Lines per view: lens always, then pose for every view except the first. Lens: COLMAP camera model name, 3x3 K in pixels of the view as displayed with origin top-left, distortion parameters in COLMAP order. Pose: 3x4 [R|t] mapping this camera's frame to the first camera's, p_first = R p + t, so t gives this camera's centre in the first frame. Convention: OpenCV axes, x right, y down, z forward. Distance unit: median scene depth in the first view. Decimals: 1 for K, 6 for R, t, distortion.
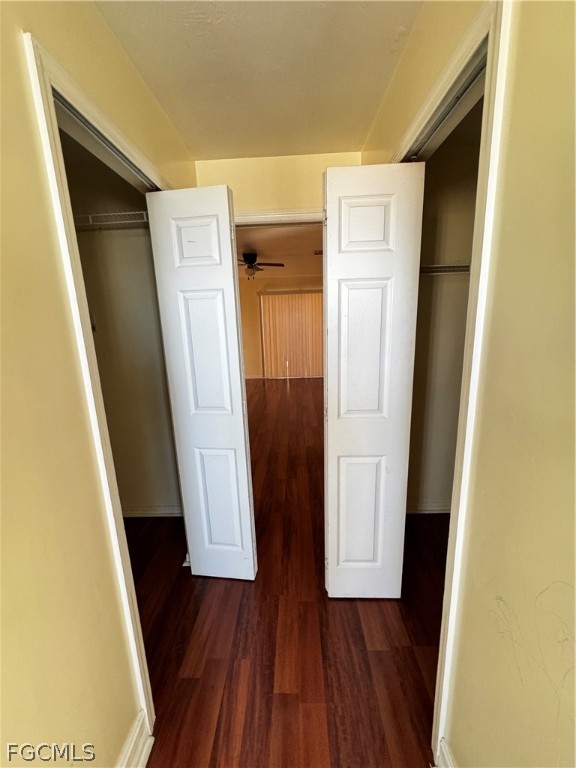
lens RADIAL K [[306.5, 0, 284.2], [0, 306.5, 383.9], [0, 0, 1]] dist [-0.001126, -0.000127]
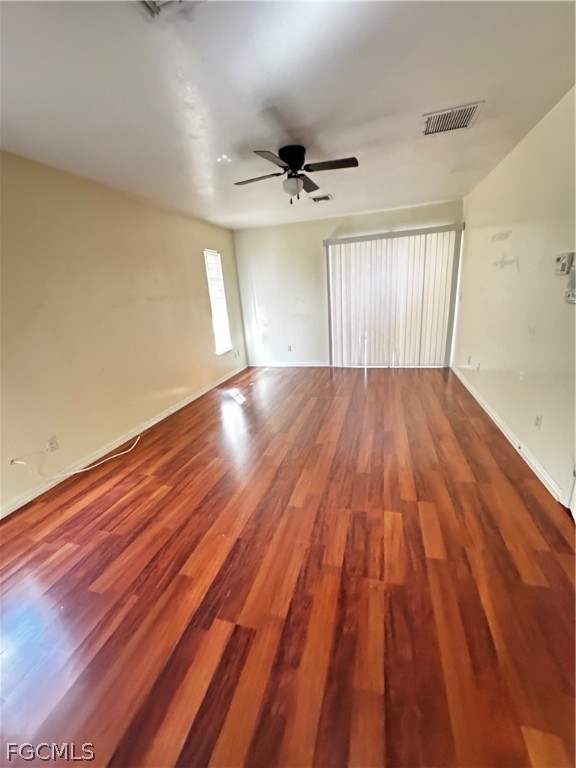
lens RADIAL K [[306.5, 0, 290.0], [0, 306.5, 383.9], [0, 0, 1]] dist [-0.001126, -0.000127]
pose [[0.968702, 0.038711, -0.245190, 0.018489], [-0.014572, 0.994930, 0.099509, -0.049263], [0.247799, -0.092821, 0.964355, 0.293546]]
